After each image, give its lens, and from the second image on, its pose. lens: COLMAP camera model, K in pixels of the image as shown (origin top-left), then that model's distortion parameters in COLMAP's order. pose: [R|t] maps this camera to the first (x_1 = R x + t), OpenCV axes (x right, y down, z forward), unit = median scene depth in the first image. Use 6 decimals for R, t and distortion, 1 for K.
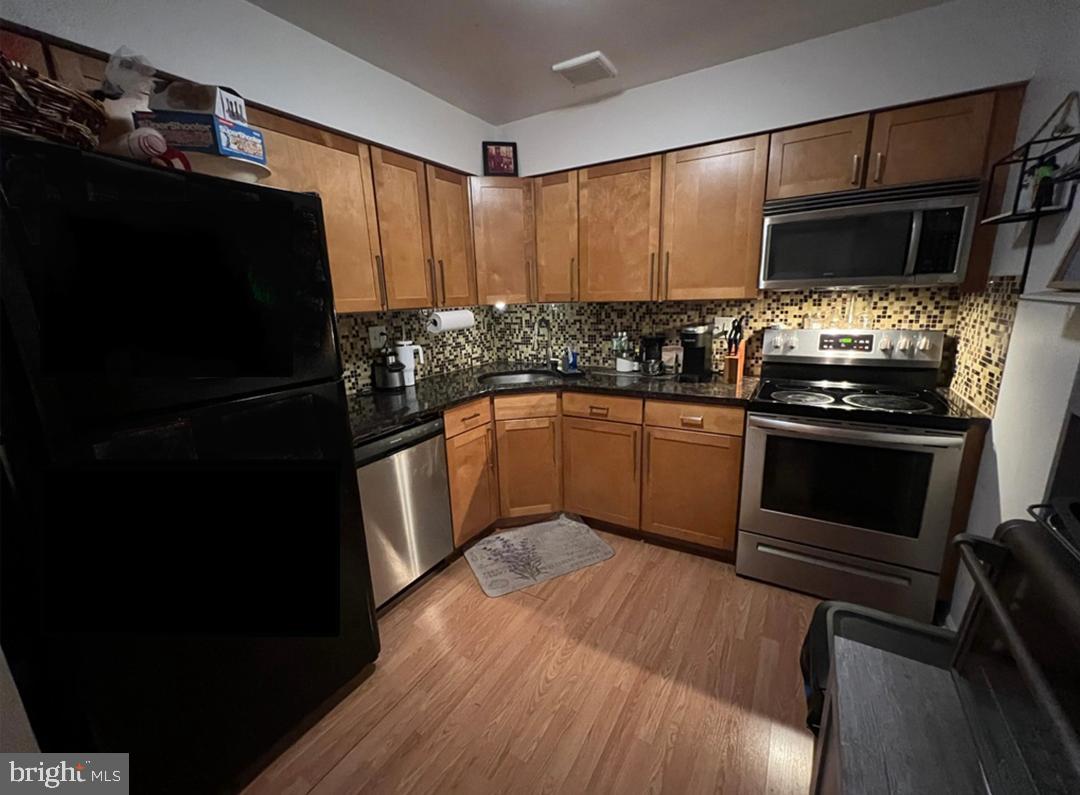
lens RADIAL K [[442.6, 0, 540.0], [0, 442.6, 397.5], [0, 0, 1]] dist [0.025366, -0.000185]
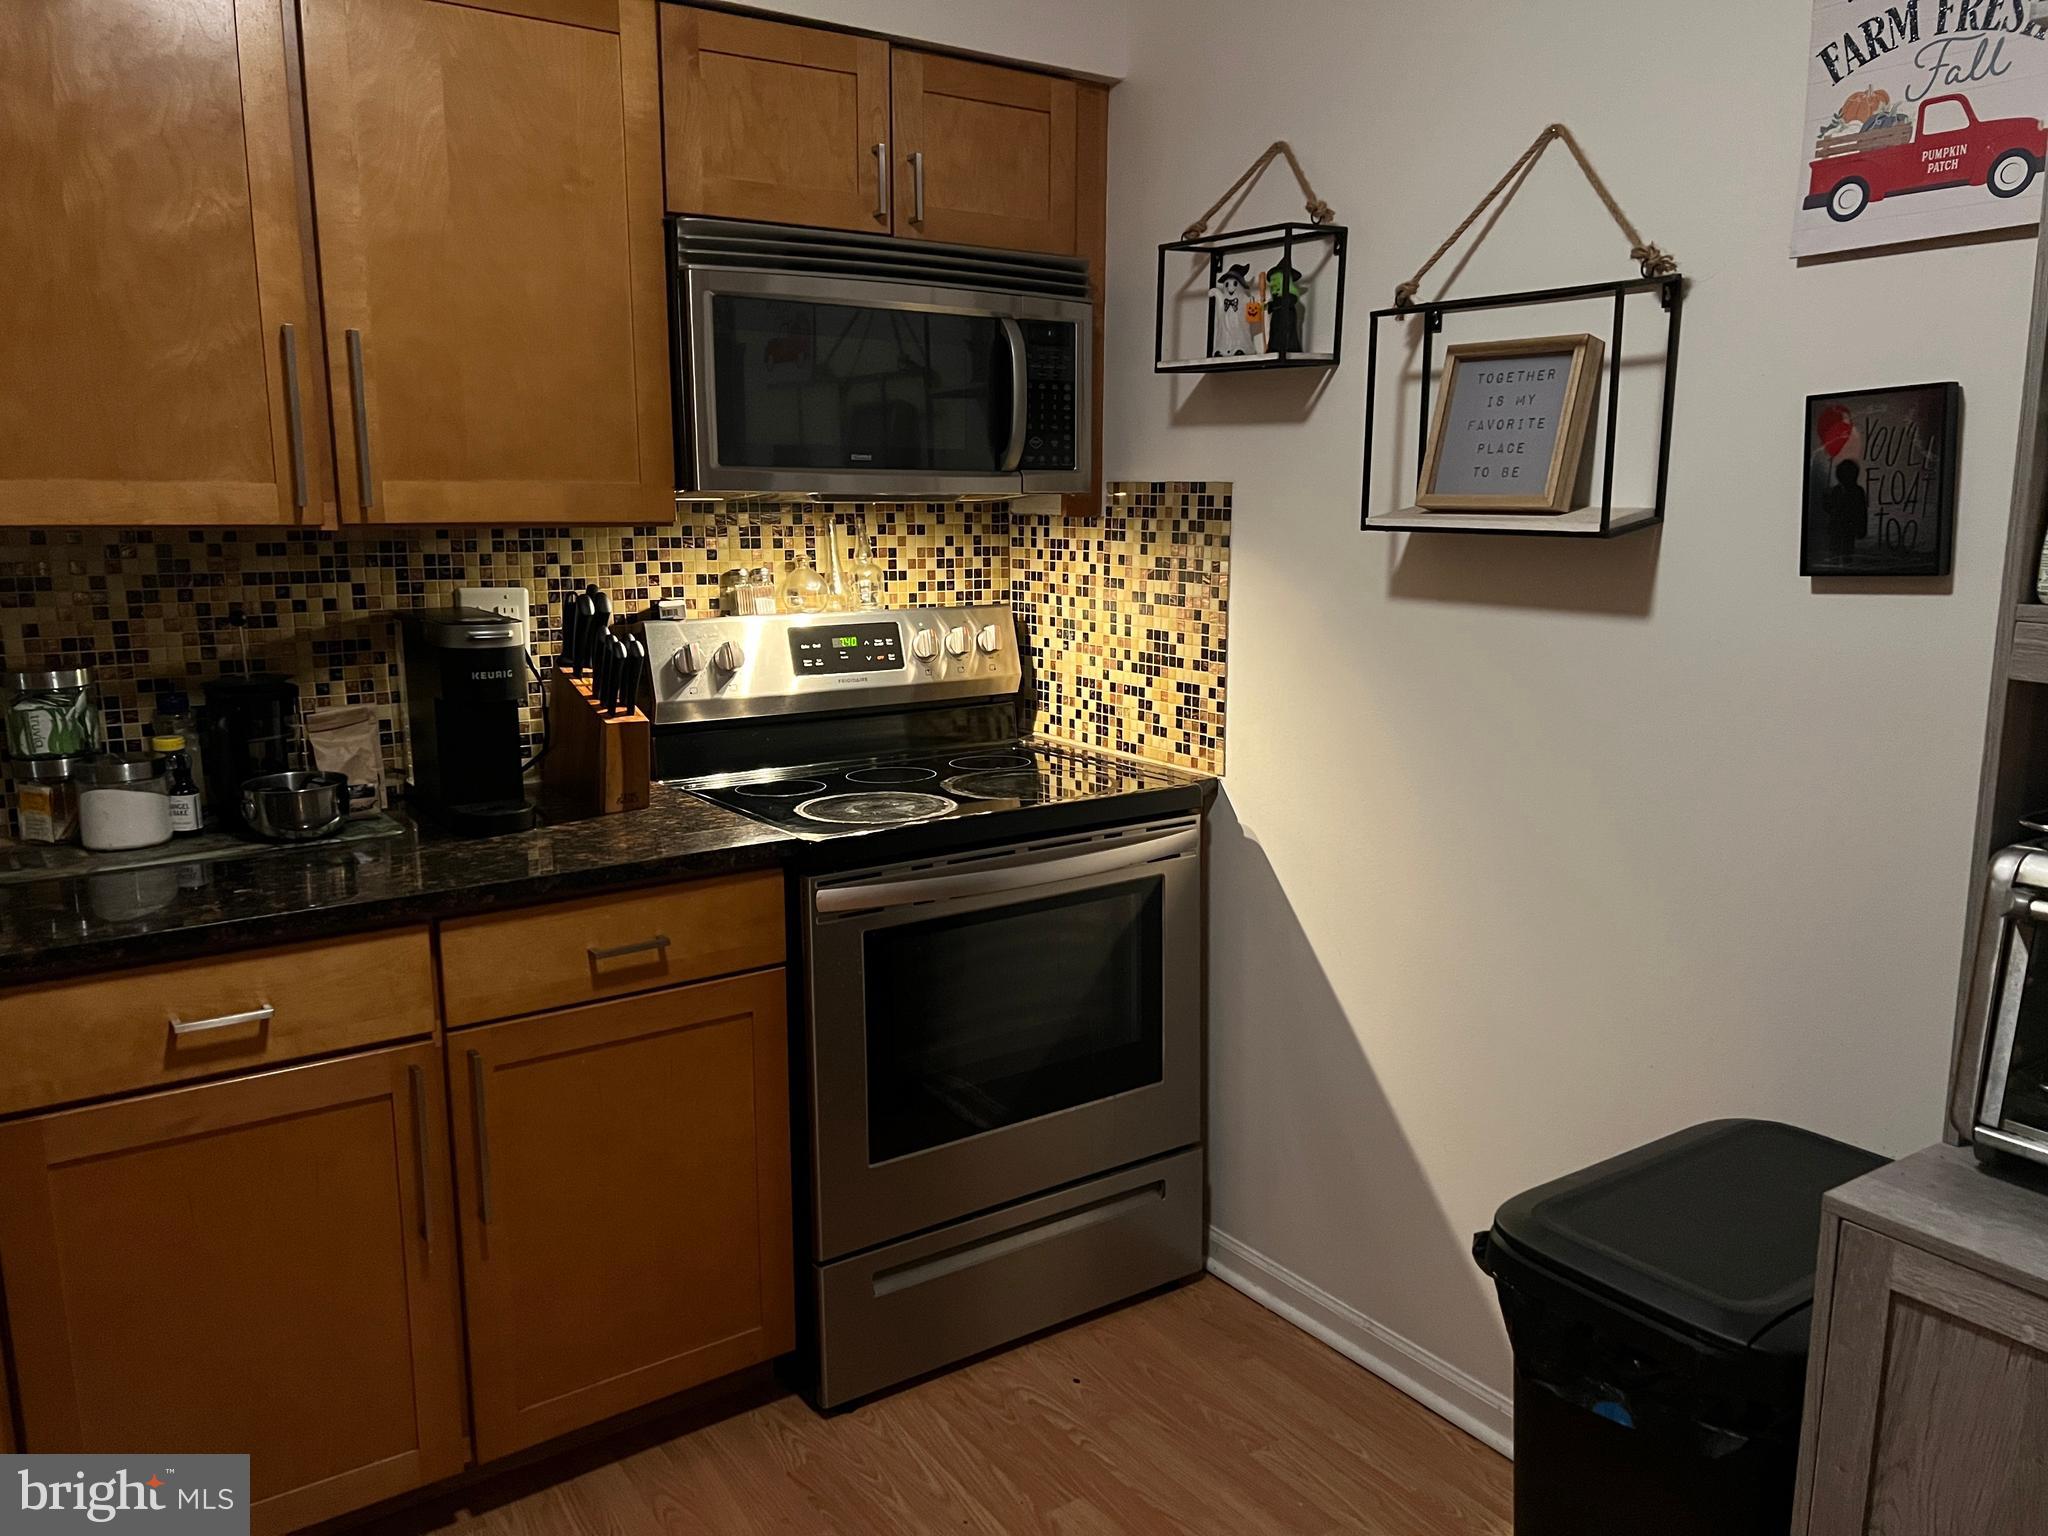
lens RADIAL K [[1573.1, 0, 1025.7], [0, 1573.1, 792.7], [0, 0, 1]] dist [0.062115, -0.005500]
pose [[0.405911, -0.144247, 0.902457, -0.425215], [0.196773, 0.978100, 0.067832, -0.065801], [-0.892478, 0.150045, 0.425405, 0.347250]]
